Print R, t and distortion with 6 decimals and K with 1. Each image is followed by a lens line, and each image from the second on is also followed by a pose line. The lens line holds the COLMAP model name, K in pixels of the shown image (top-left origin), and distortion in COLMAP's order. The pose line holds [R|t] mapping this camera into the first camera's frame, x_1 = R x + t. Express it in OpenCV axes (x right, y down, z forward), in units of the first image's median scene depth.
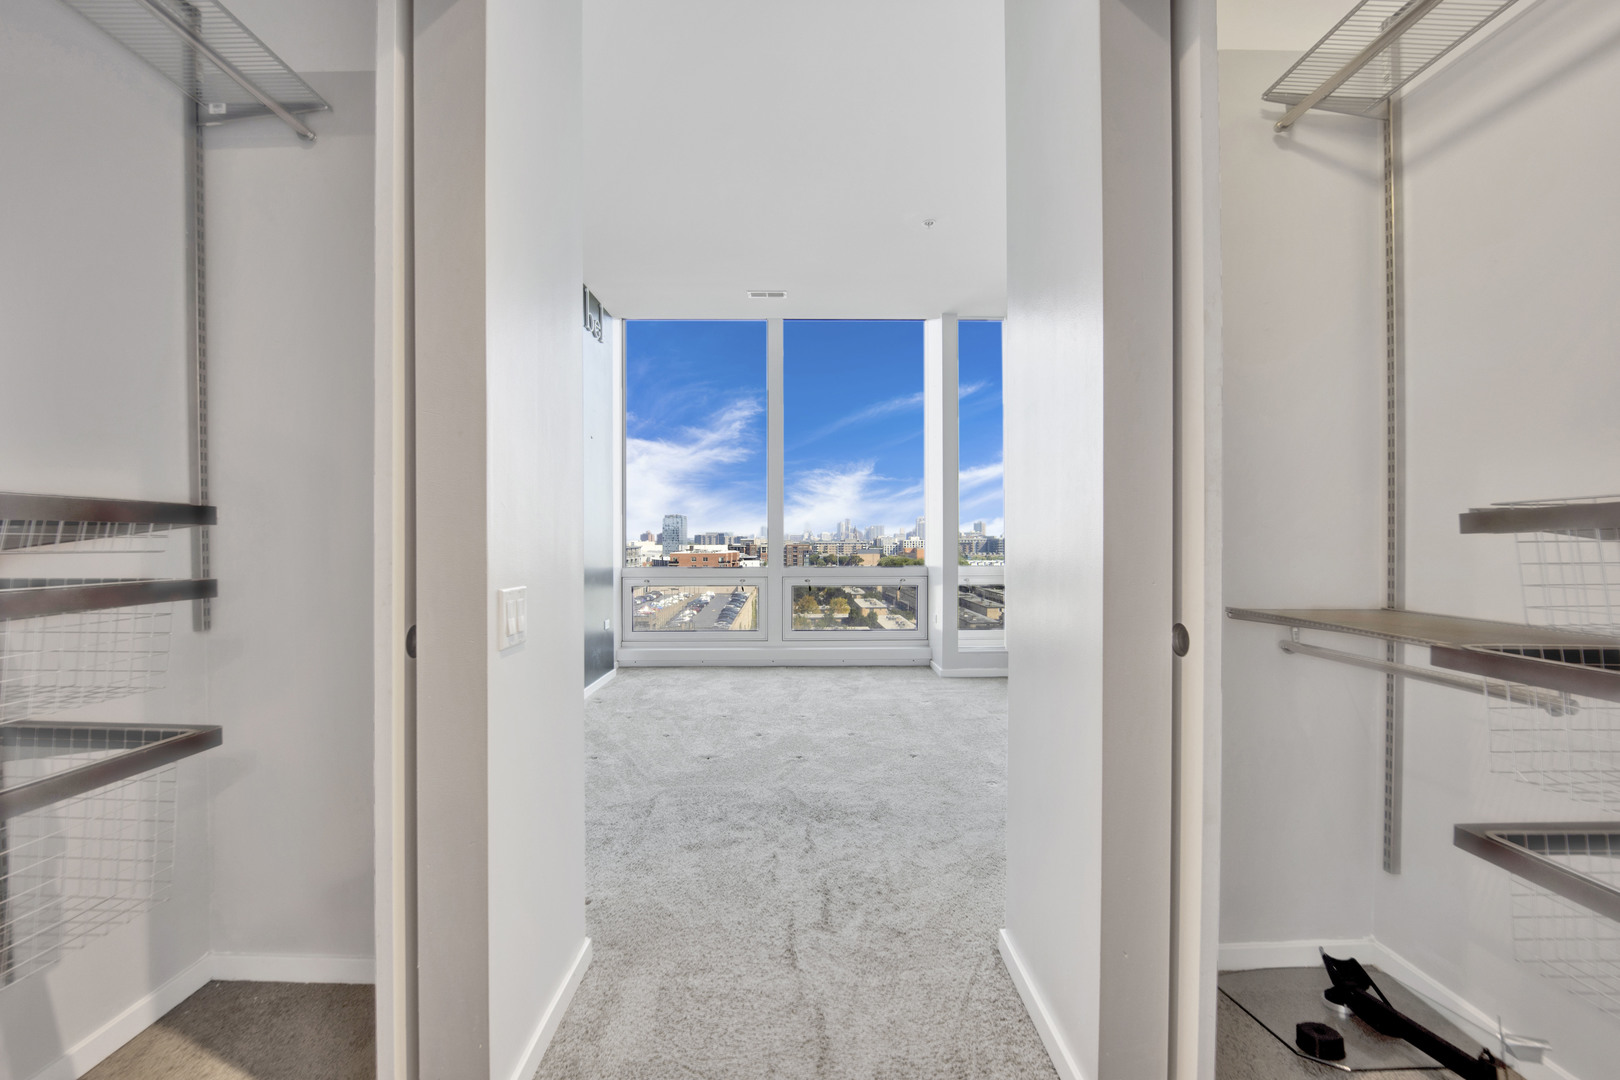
lens RADIAL K [[681.0, 0, 809.4], [0, 681.0, 543.1], [0, 0, 1]] dist [-0.006342, -0.000354]
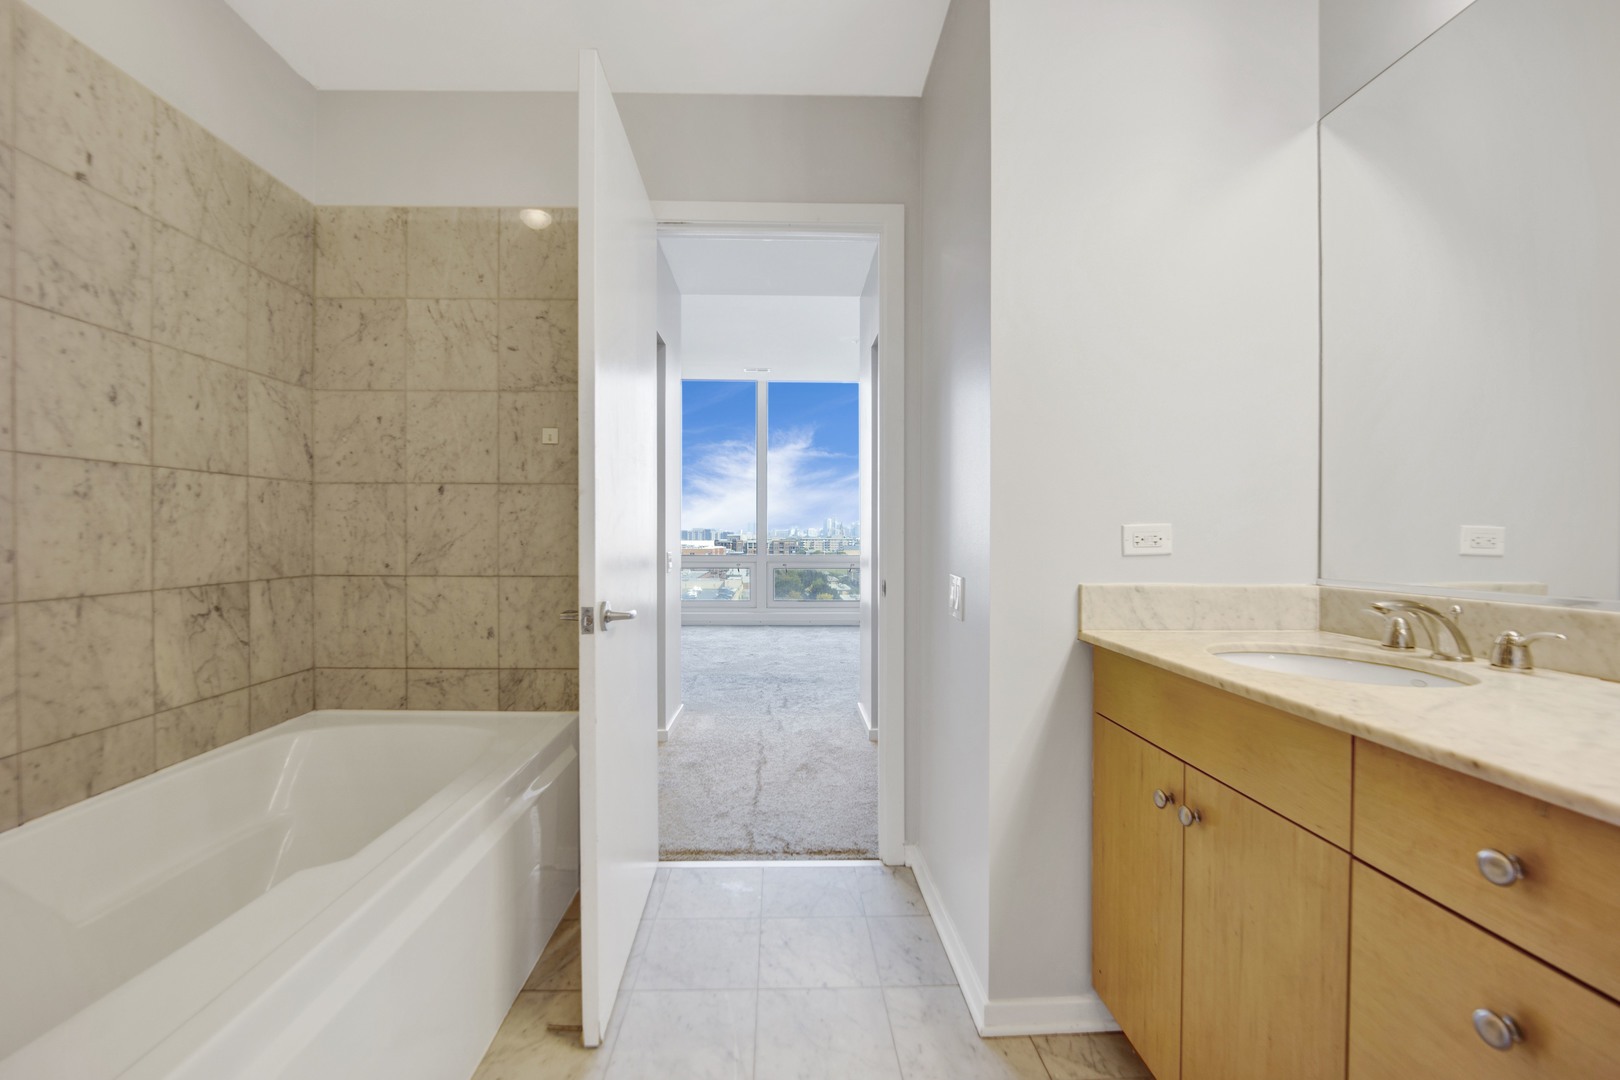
lens RADIAL K [[681.0, 0, 809.4], [0, 681.0, 543.1], [0, 0, 1]] dist [-0.006342, -0.000354]
pose [[0.999795, 0.004512, 0.019718, 0.020682], [-0.004622, 0.999974, 0.005537, 0.001945], [-0.019692, -0.005627, 0.999790, -0.425513]]
